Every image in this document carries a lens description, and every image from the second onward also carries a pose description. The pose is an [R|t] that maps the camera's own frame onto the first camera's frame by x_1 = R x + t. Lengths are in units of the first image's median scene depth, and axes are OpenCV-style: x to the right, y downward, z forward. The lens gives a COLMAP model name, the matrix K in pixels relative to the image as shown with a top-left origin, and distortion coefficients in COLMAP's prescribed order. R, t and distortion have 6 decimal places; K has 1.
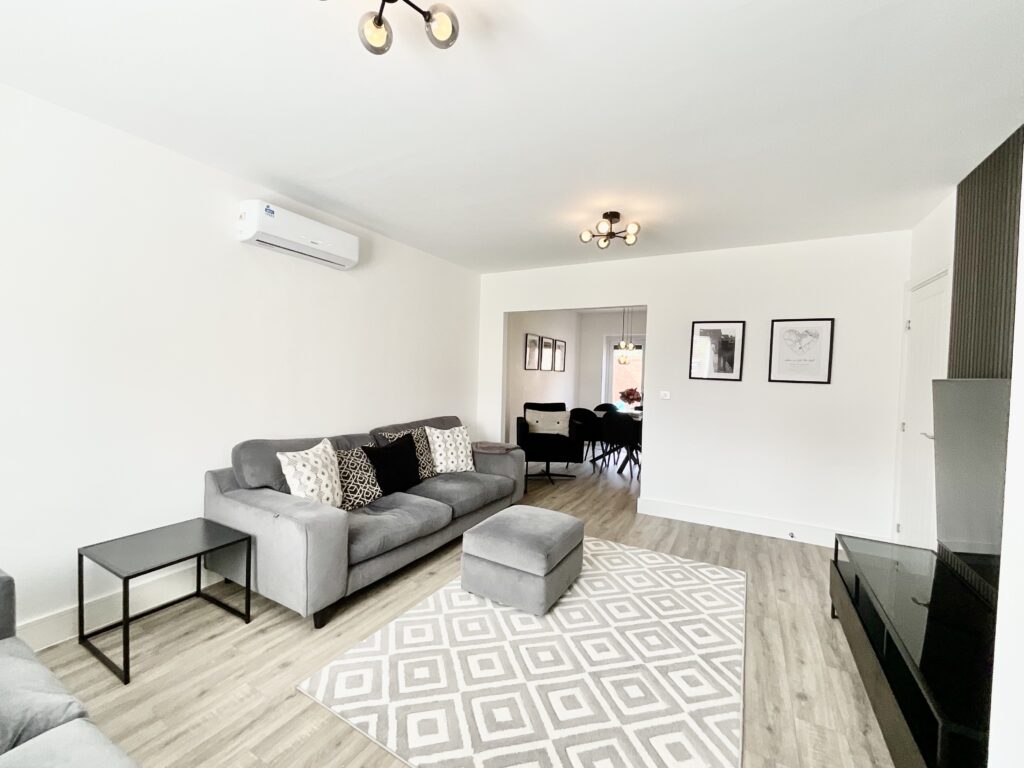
lens RADIAL K [[417.2, 0, 512.0], [0, 417.2, 384.0], [0, 0, 1]] dist [-0.000112, 0.000168]
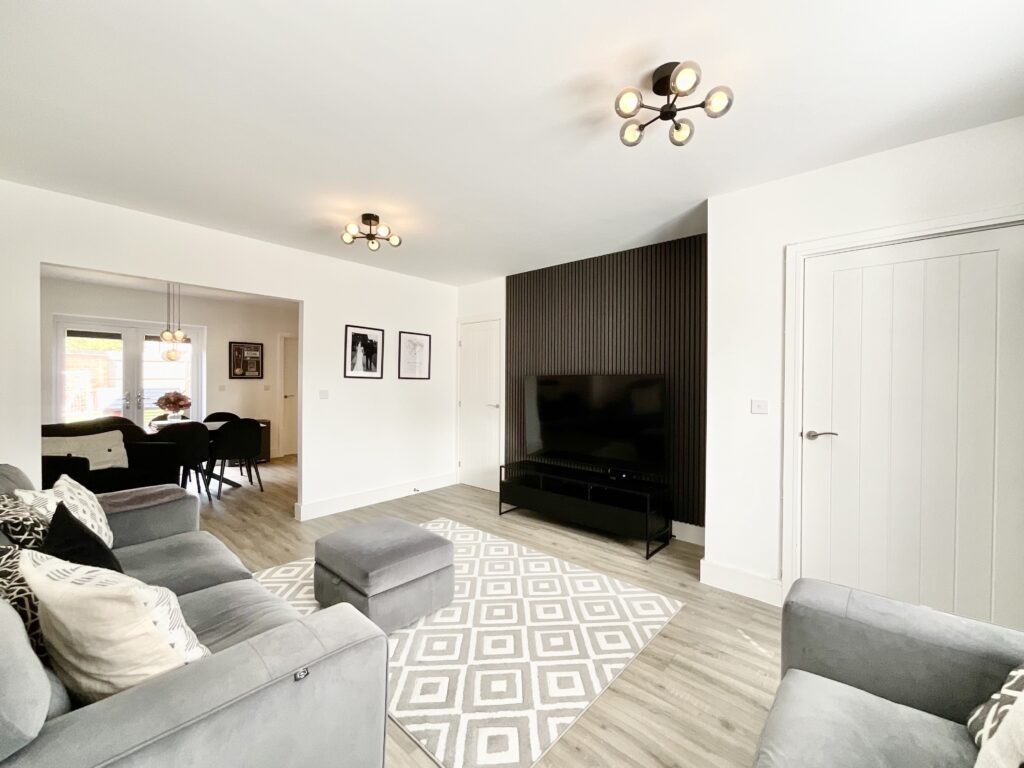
lens RADIAL K [[412.1, 0, 517.1], [0, 412.1, 382.4], [0, 0, 1]] dist [-0.002704, -0.000066]
pose [[0.207733, -0.028898, 0.977759, -0.544531], [0.029826, 0.999286, 0.023197, -0.012700], [-0.977731, 0.024344, 0.208446, 0.363896]]
